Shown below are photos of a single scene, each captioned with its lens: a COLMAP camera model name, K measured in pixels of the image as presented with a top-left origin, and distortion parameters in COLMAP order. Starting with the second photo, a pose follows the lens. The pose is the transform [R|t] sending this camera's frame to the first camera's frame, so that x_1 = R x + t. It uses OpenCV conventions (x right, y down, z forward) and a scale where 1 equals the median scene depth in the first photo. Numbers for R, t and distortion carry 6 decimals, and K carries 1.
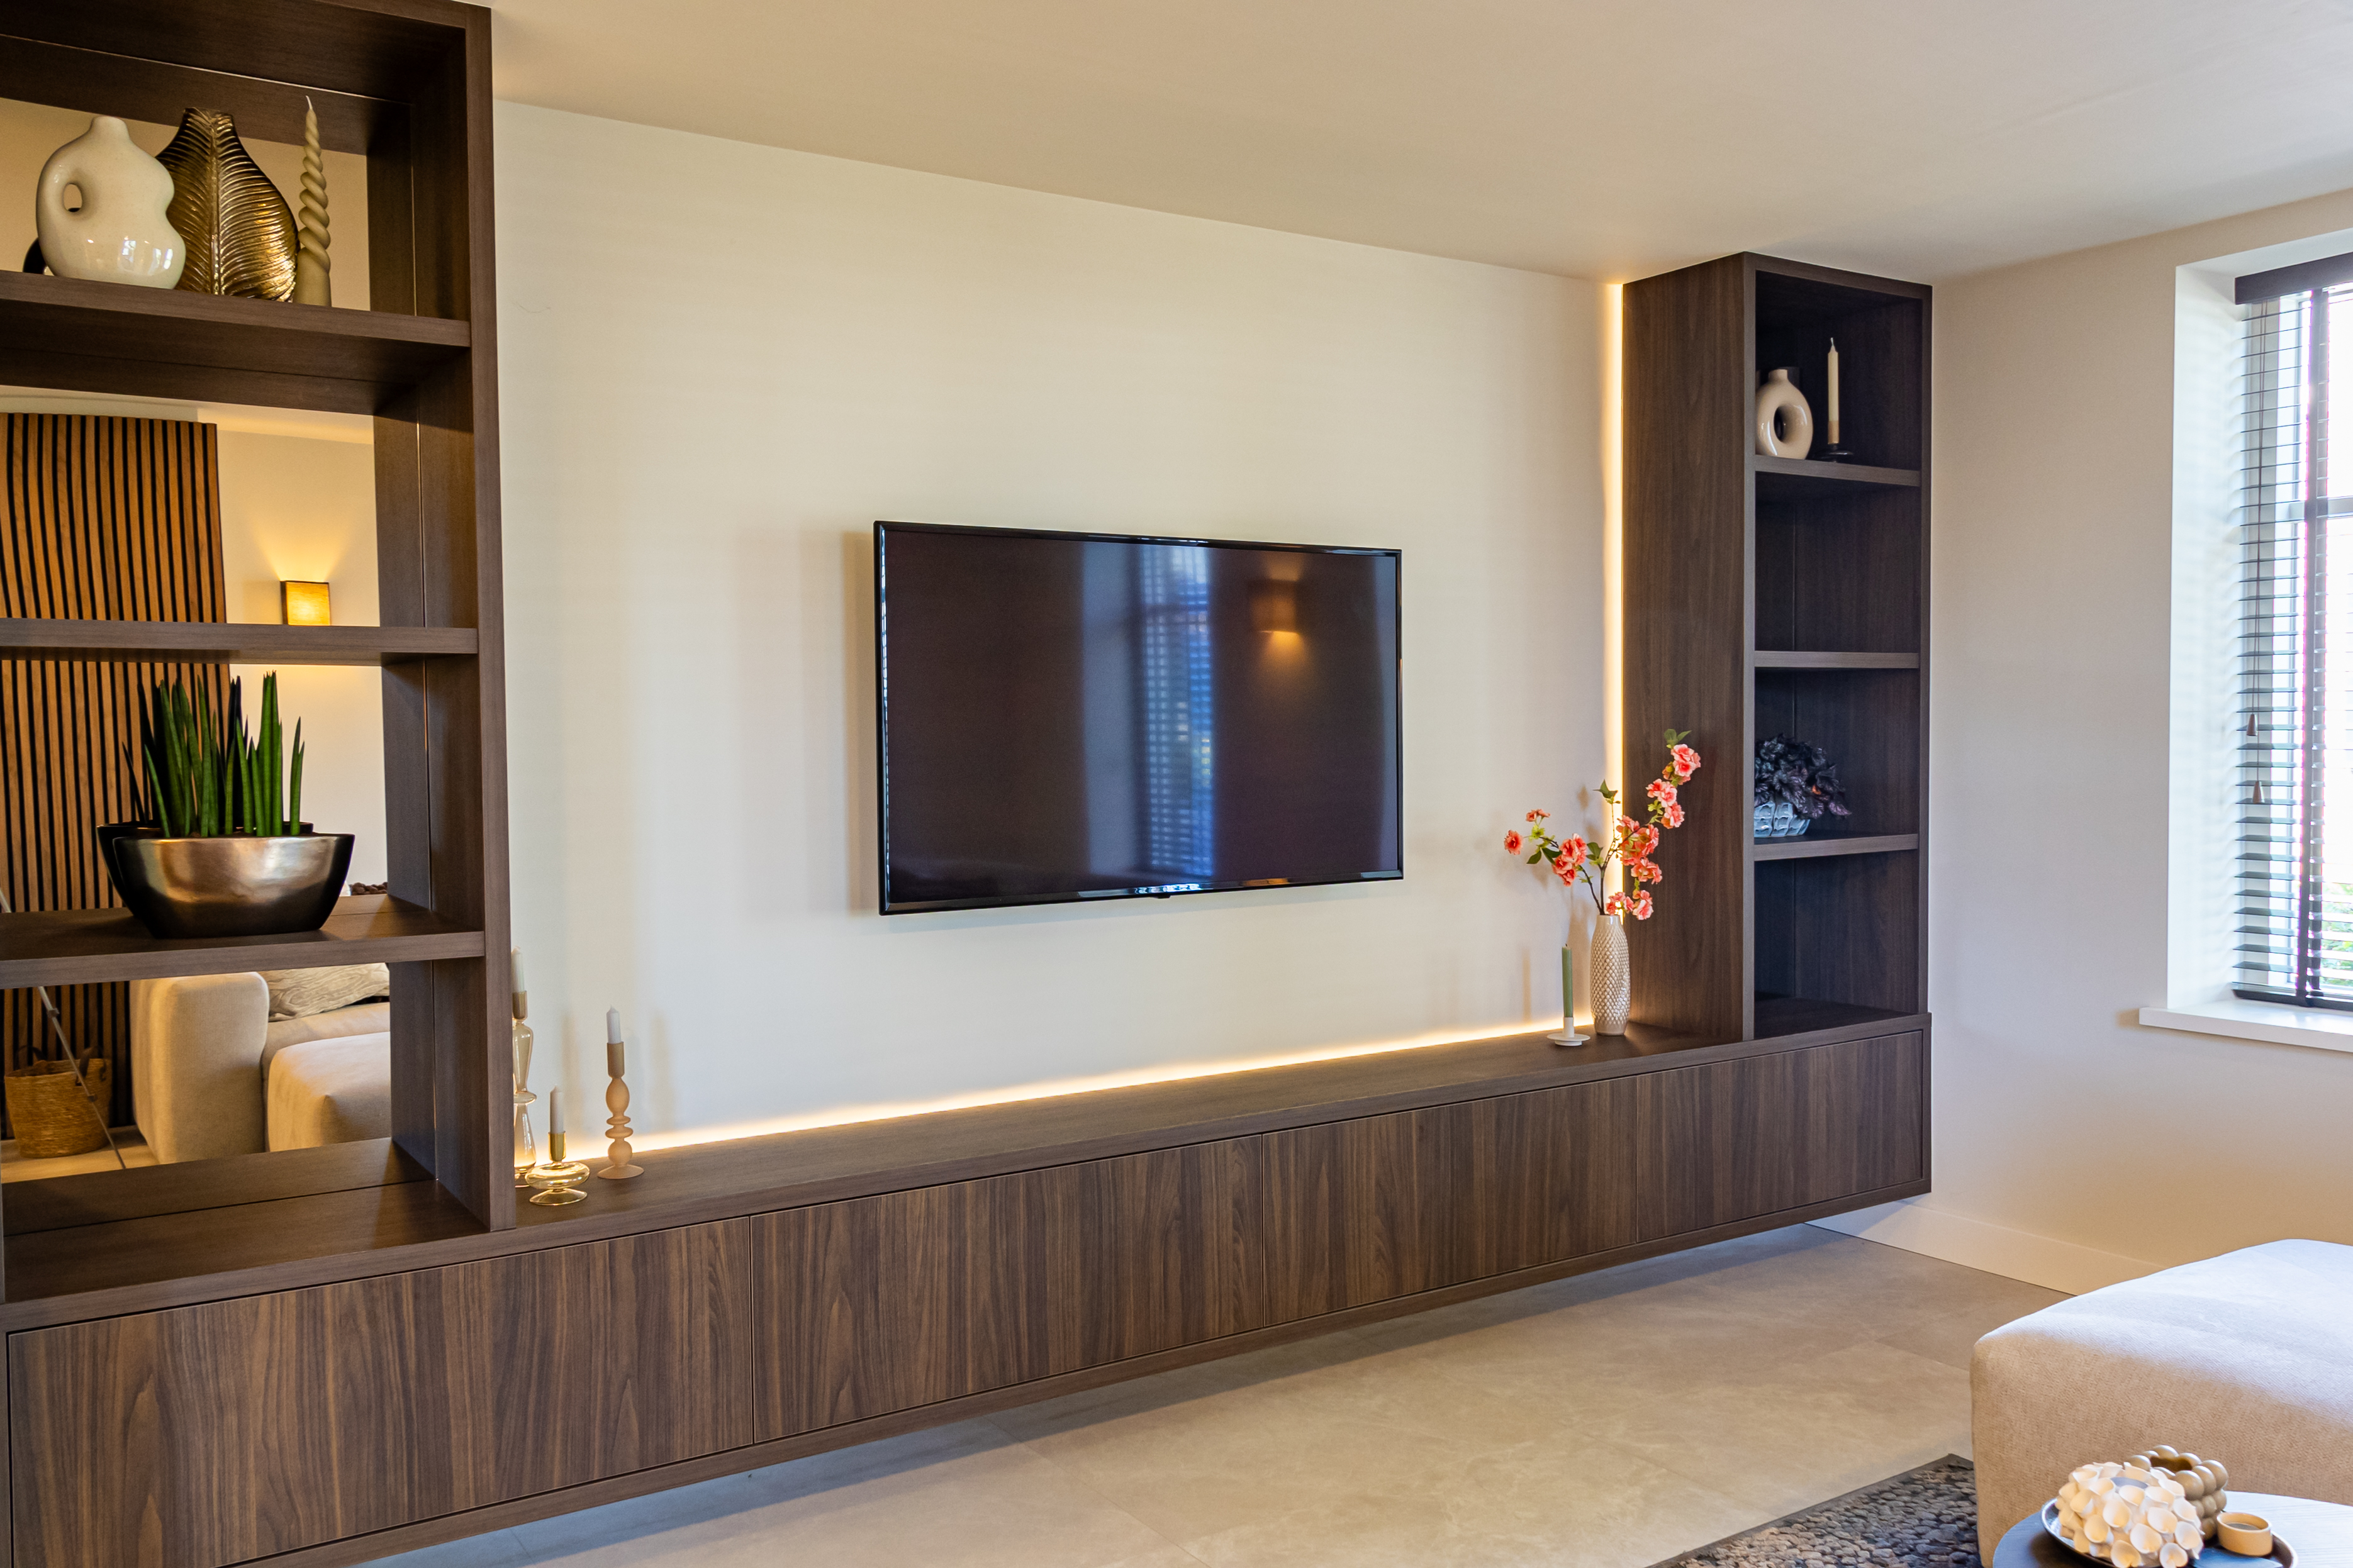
lens RADIAL K [[1860.3, 0, 1154.4], [0, 1860.3, 796.9], [0, 0, 1]] dist [0.006445, 0.007619]
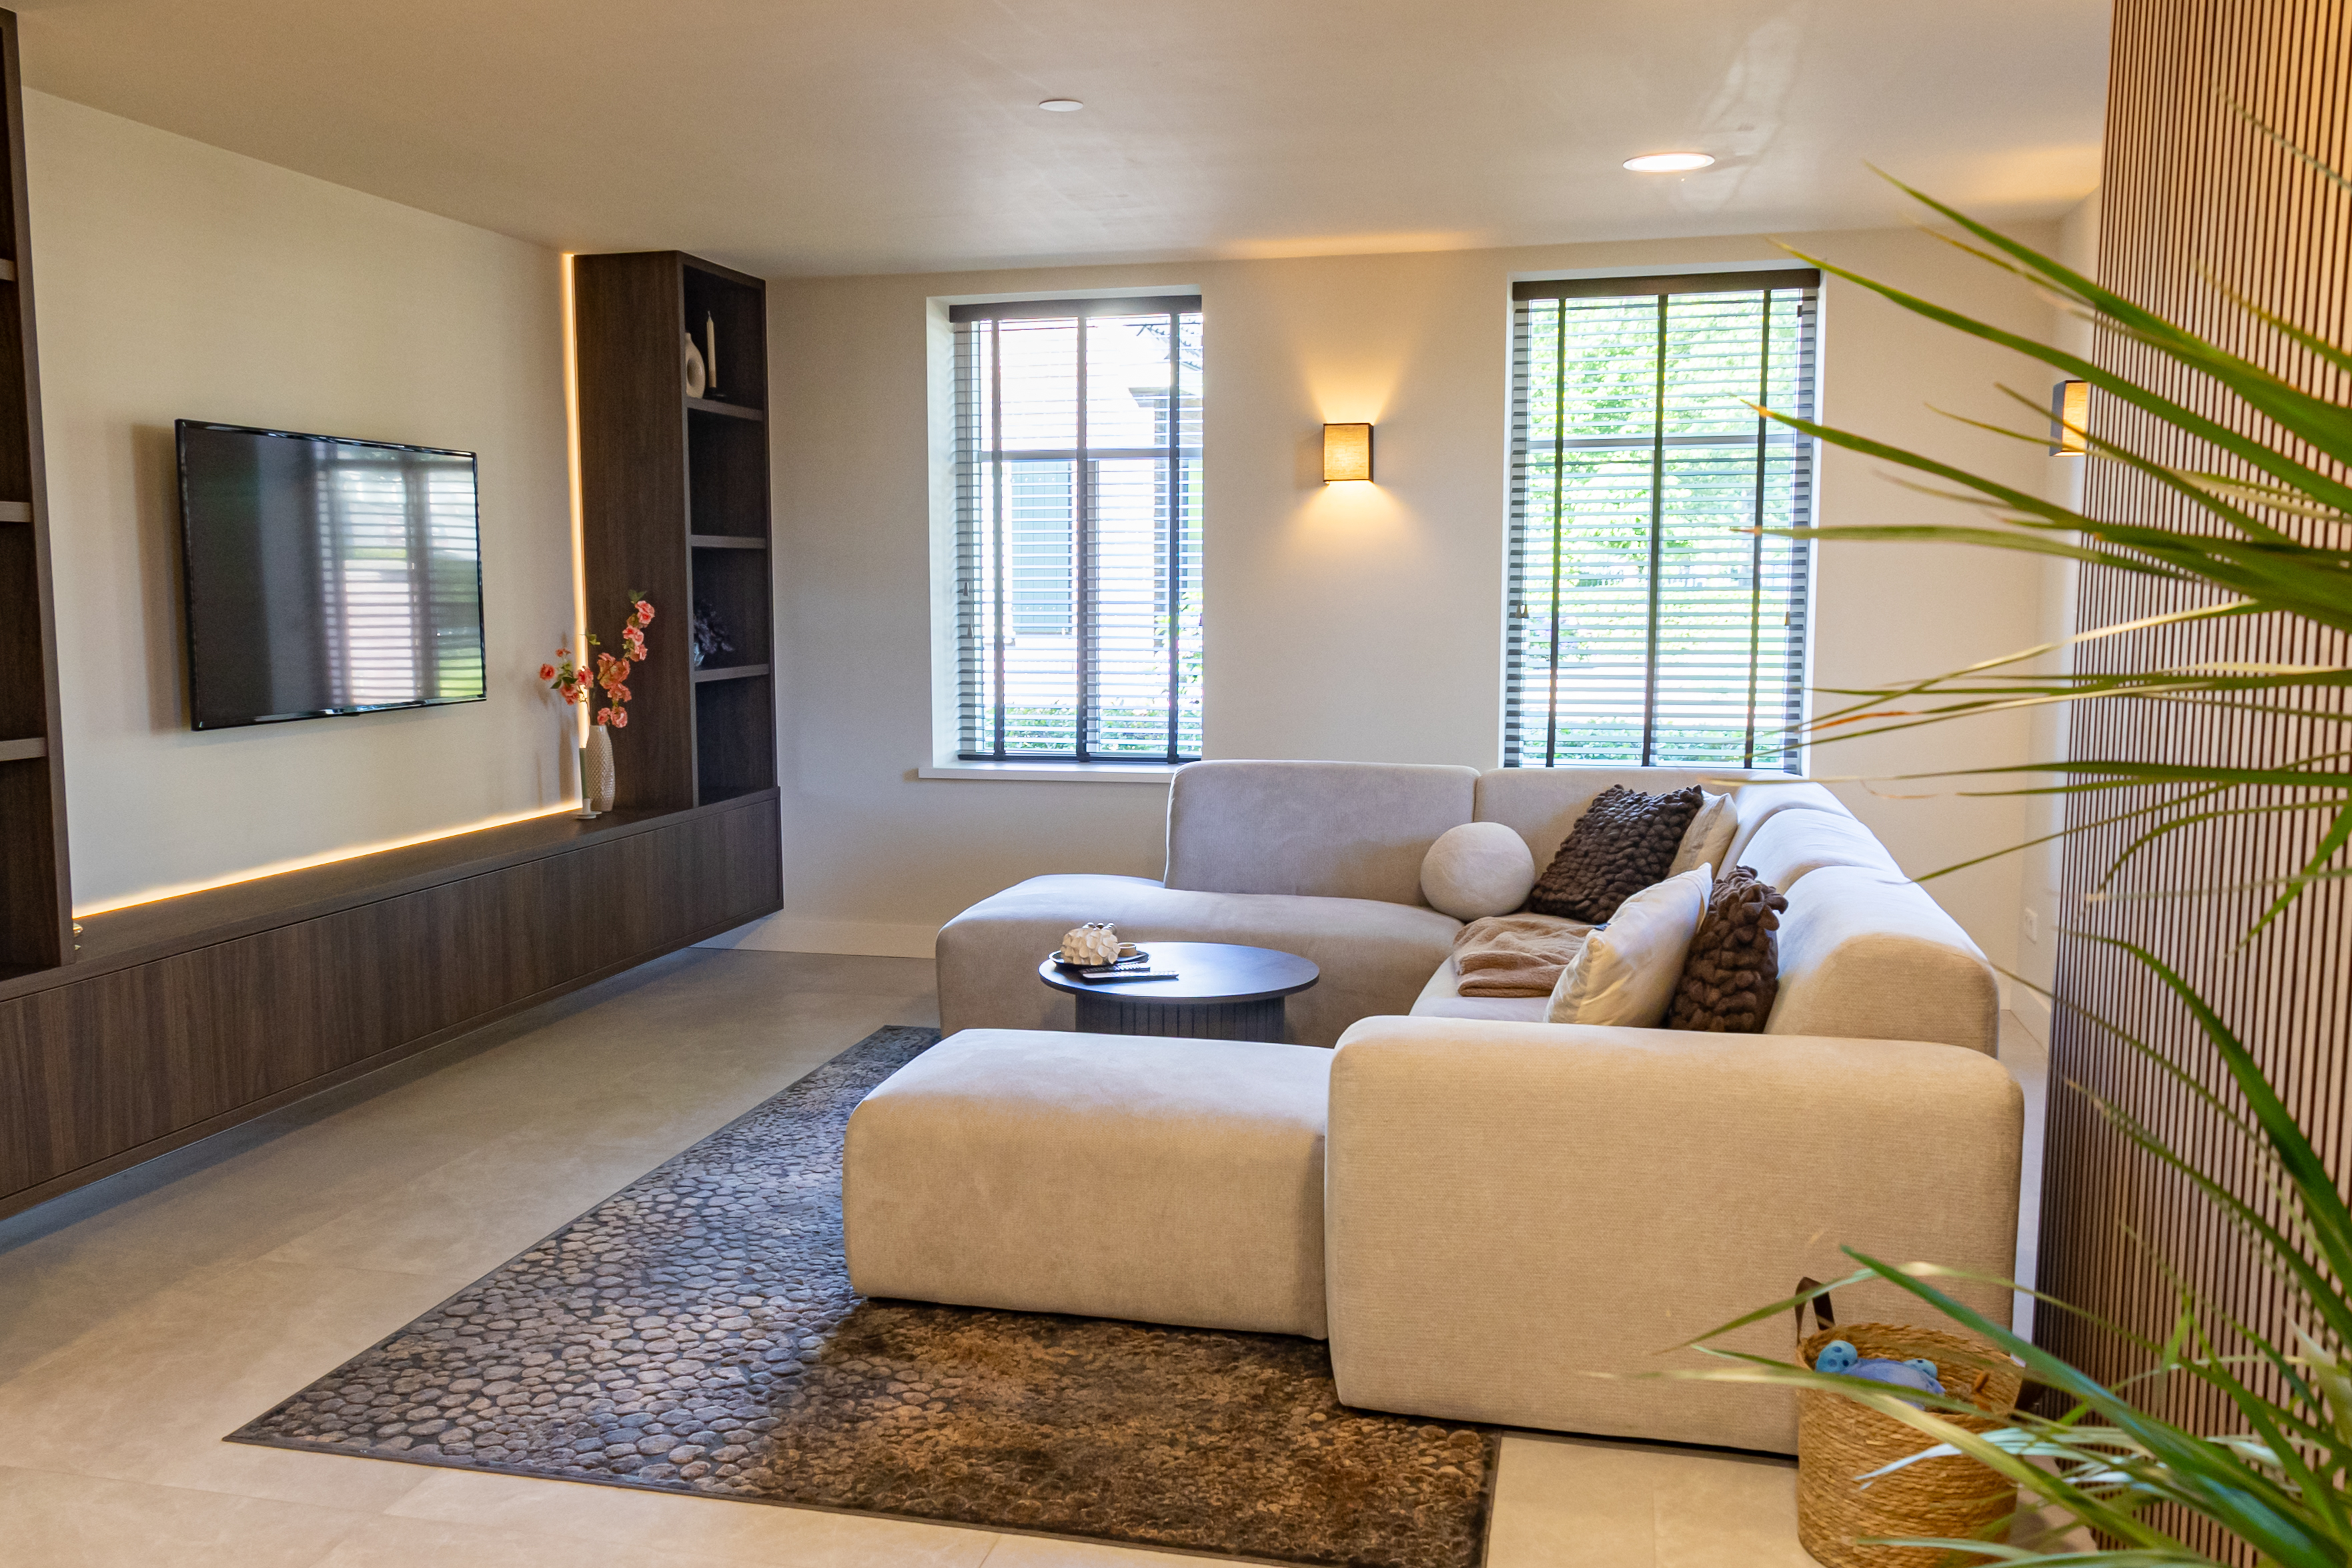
lens RADIAL K [[1859.6, 0, 1153.9], [0, 1859.6, 796.9], [0, 0, 1]] dist [0.006445, 0.007619]
pose [[0.724317, -0.070544, 0.685849, -0.410290], [0.021664, 0.996589, 0.079627, 0.015852], [-0.689127, -0.042817, 0.723375, -0.283536]]
